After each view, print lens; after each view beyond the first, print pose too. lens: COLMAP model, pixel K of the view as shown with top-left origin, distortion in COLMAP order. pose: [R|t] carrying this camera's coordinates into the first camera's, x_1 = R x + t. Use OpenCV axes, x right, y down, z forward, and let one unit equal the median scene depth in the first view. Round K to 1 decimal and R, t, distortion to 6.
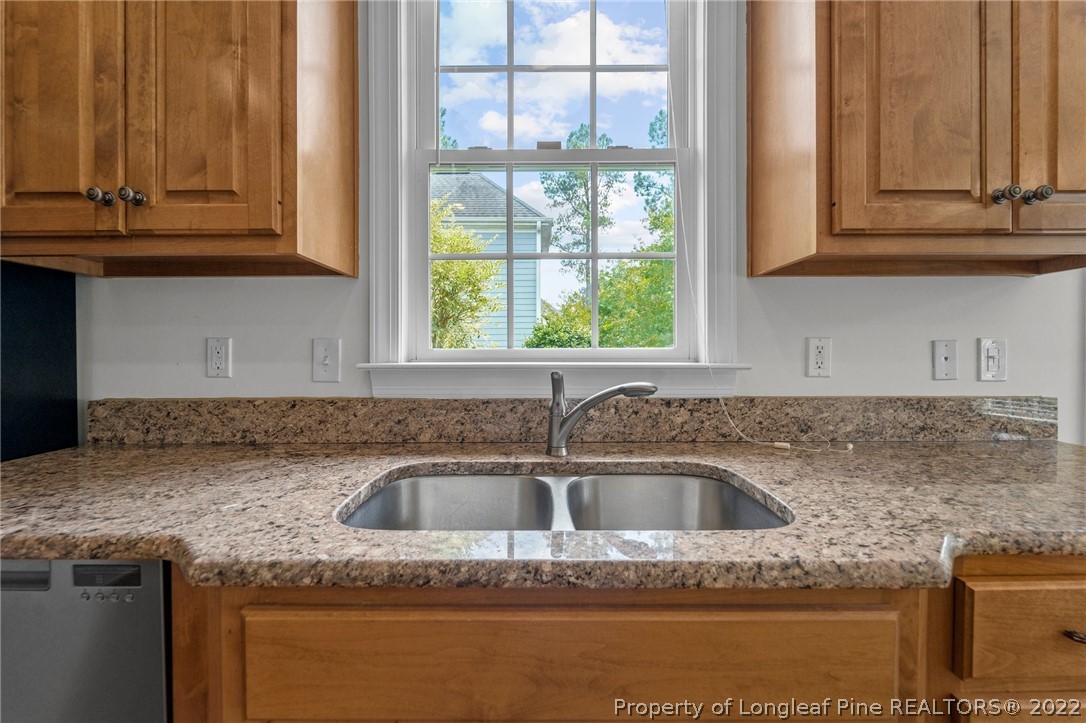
lens RADIAL K [[438.5, 0, 539.7], [0, 438.5, 353.1], [0, 0, 1]] dist [-0.001088, 0.000003]
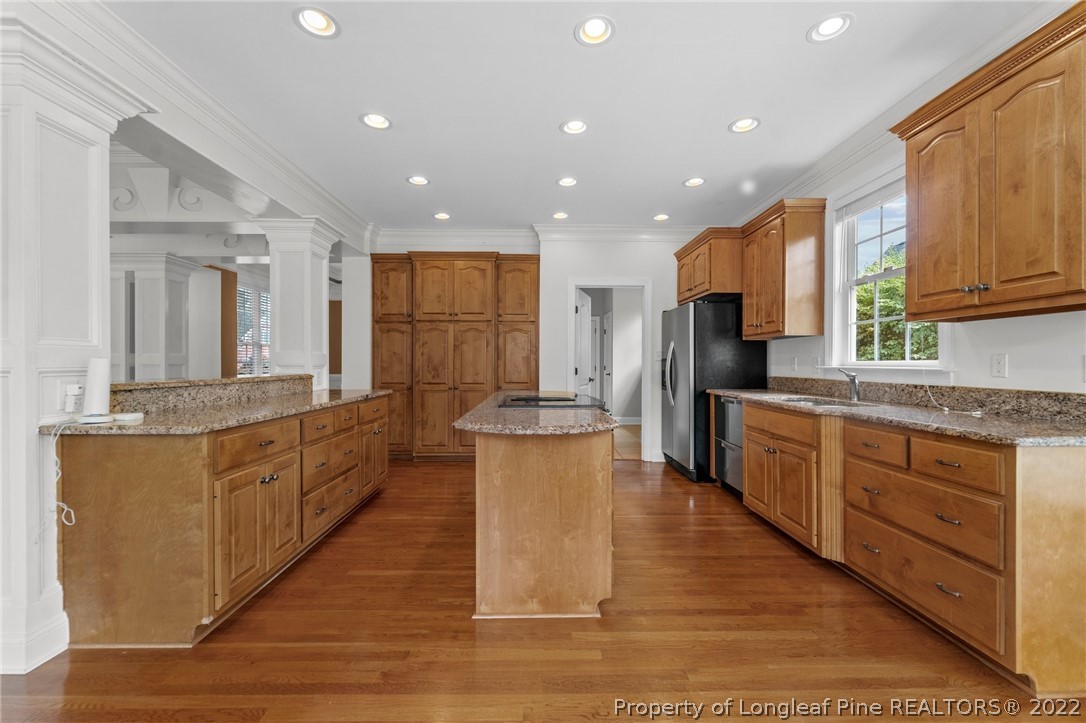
lens RADIAL K [[438.5, 0, 539.2], [0, 438.5, 366.4], [0, 0, 1]] dist [-0.001088, 0.000003]
pose [[0.004483, 0.010201, -0.999938, 2.403370], [-0.002396, 0.999945, 0.010191, -0.001544], [0.999987, 0.002350, 0.004508, -0.831733]]
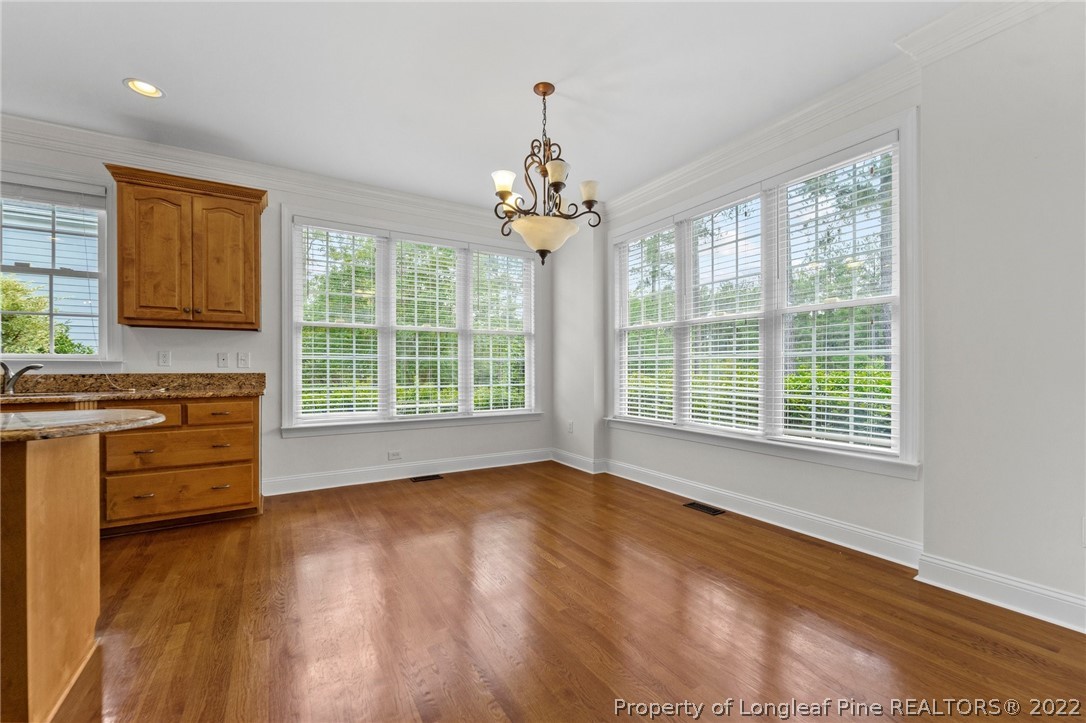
lens RADIAL K [[438.5, 0, 537.7], [0, 438.5, 367.2], [0, 0, 1]] dist [-0.001088, 0.000003]
pose [[0.861556, 0.001489, 0.507661, 1.269713], [0.002976, 0.999964, -0.007984, 0.091684], [-0.507654, 0.008389, 0.861520, -2.513570]]
